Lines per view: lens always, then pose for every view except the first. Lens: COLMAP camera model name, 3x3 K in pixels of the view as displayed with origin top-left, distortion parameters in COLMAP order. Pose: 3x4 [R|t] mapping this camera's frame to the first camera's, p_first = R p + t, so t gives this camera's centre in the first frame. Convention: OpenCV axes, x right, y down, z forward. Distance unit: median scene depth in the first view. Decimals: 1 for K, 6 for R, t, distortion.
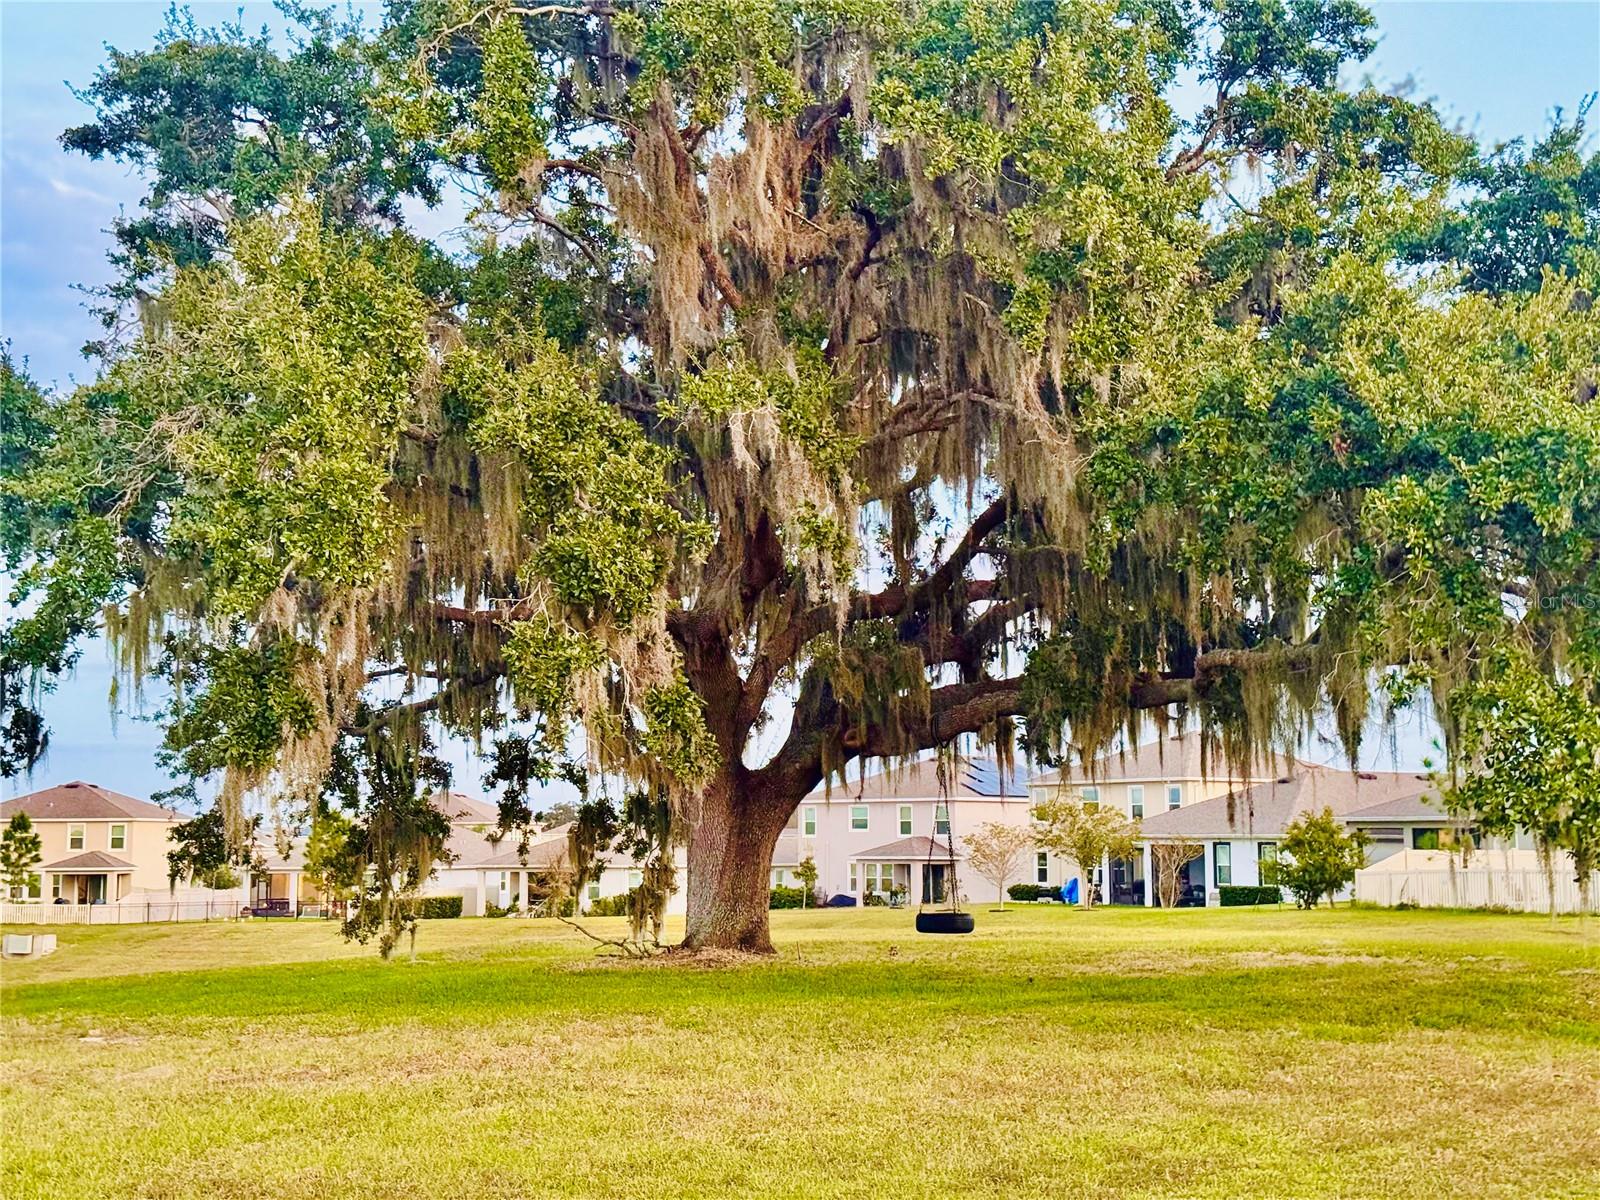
lens RADIAL K [[2220.9, 0, 800.0], [0, 2220.9, 600.0], [0, 0, 1]] dist [0.097033, -0.034663]
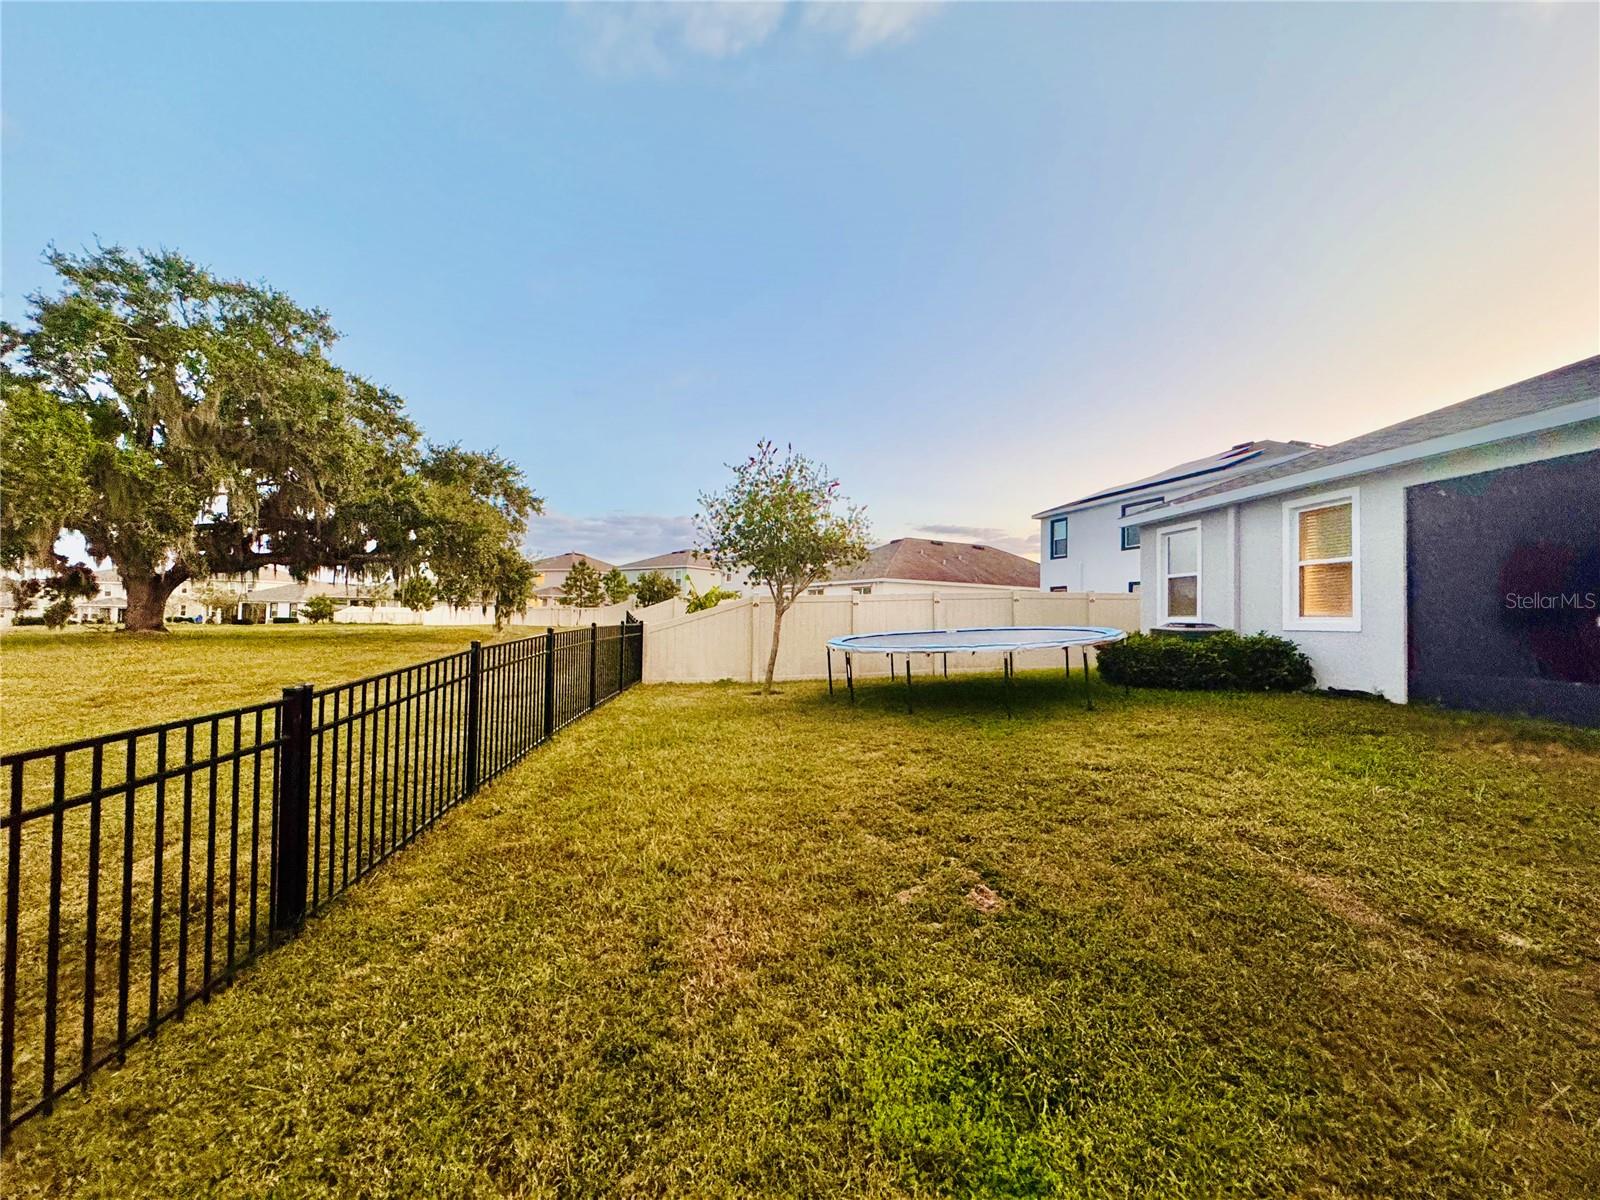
lens RADIAL K [[638.5, 0, 799.4], [0, 638.5, 601.9], [0, 0, 1]] dist [-0.001570, 0.000193]
pose [[0.618781, 0.032974, 0.784871, -0.120094], [-0.108075, 0.993191, 0.043480, -0.015078], [-0.778094, -0.111730, 0.618132, -0.192075]]
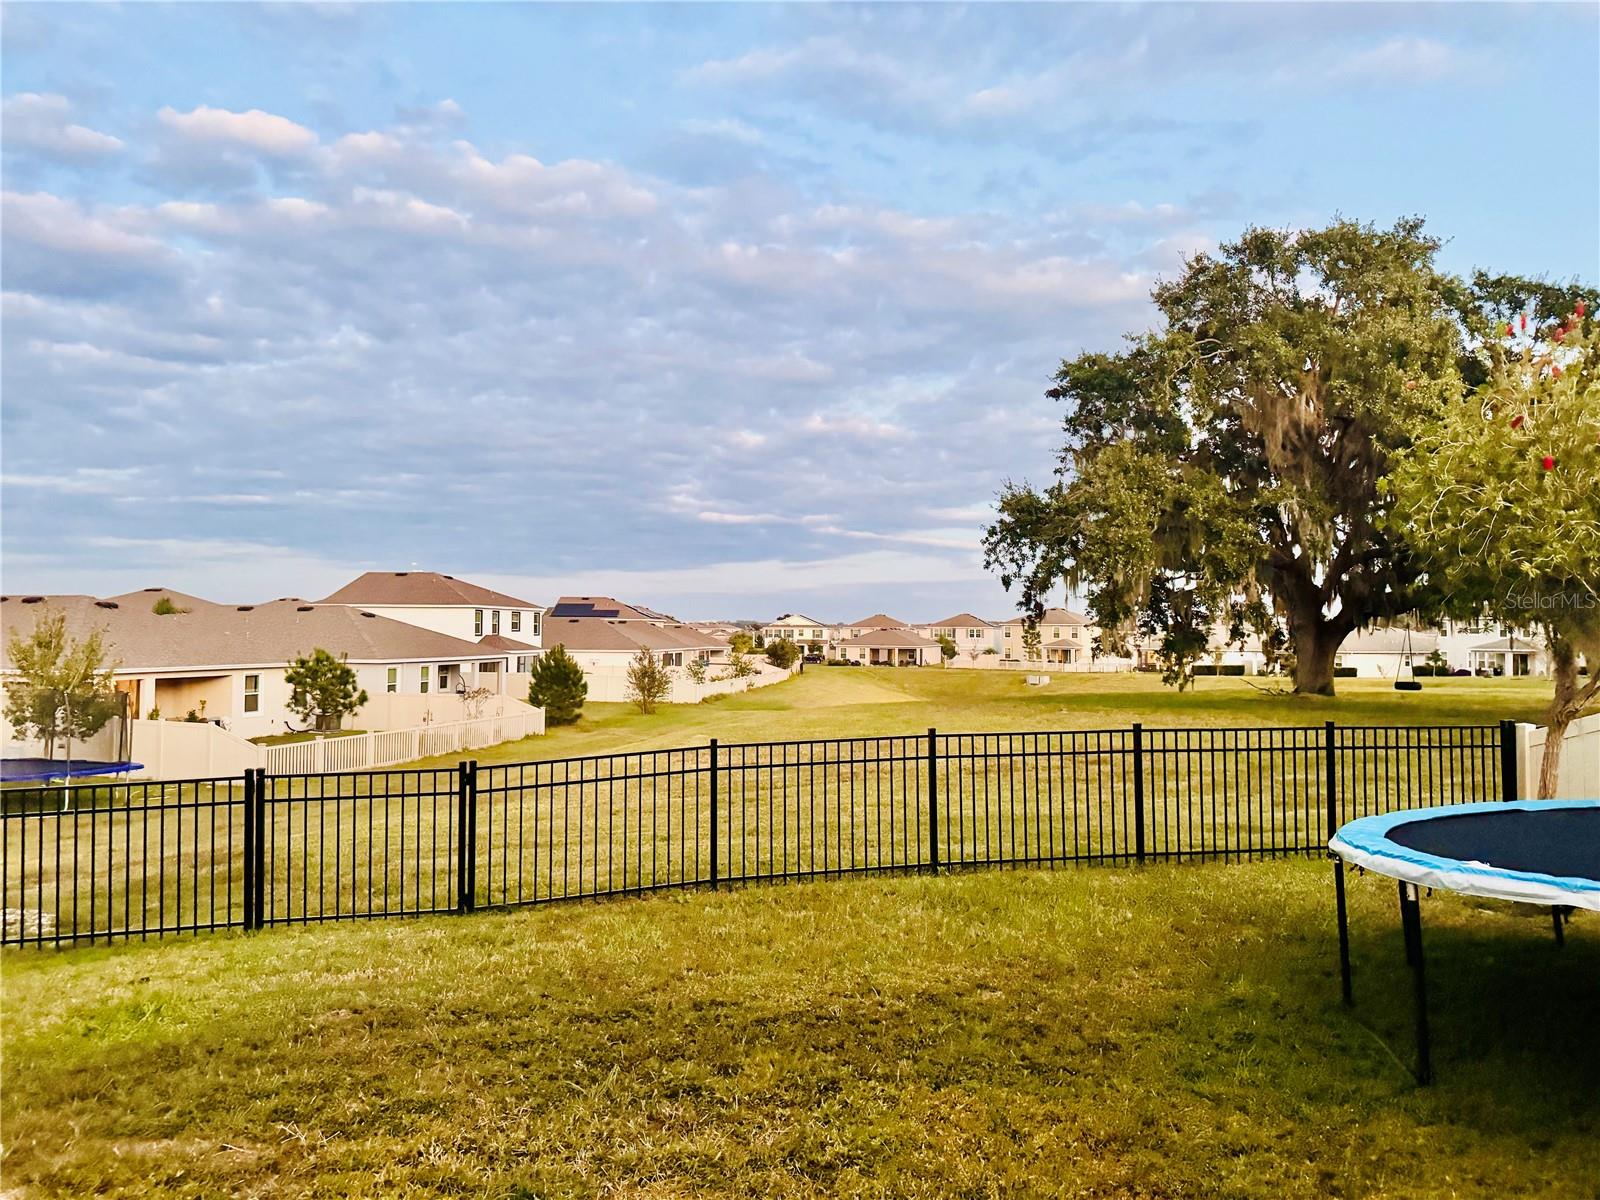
lens RADIAL K [[1099.0, 0, 801.4], [0, 1099.0, 606.1], [0, 0, 1]] dist [0.134574, -0.276155]
pose [[0.859347, -0.002145, -0.511388, 0.079406], [0.044836, 0.996457, 0.071163, -0.038323], [0.509423, -0.084082, 0.856399, -0.245135]]
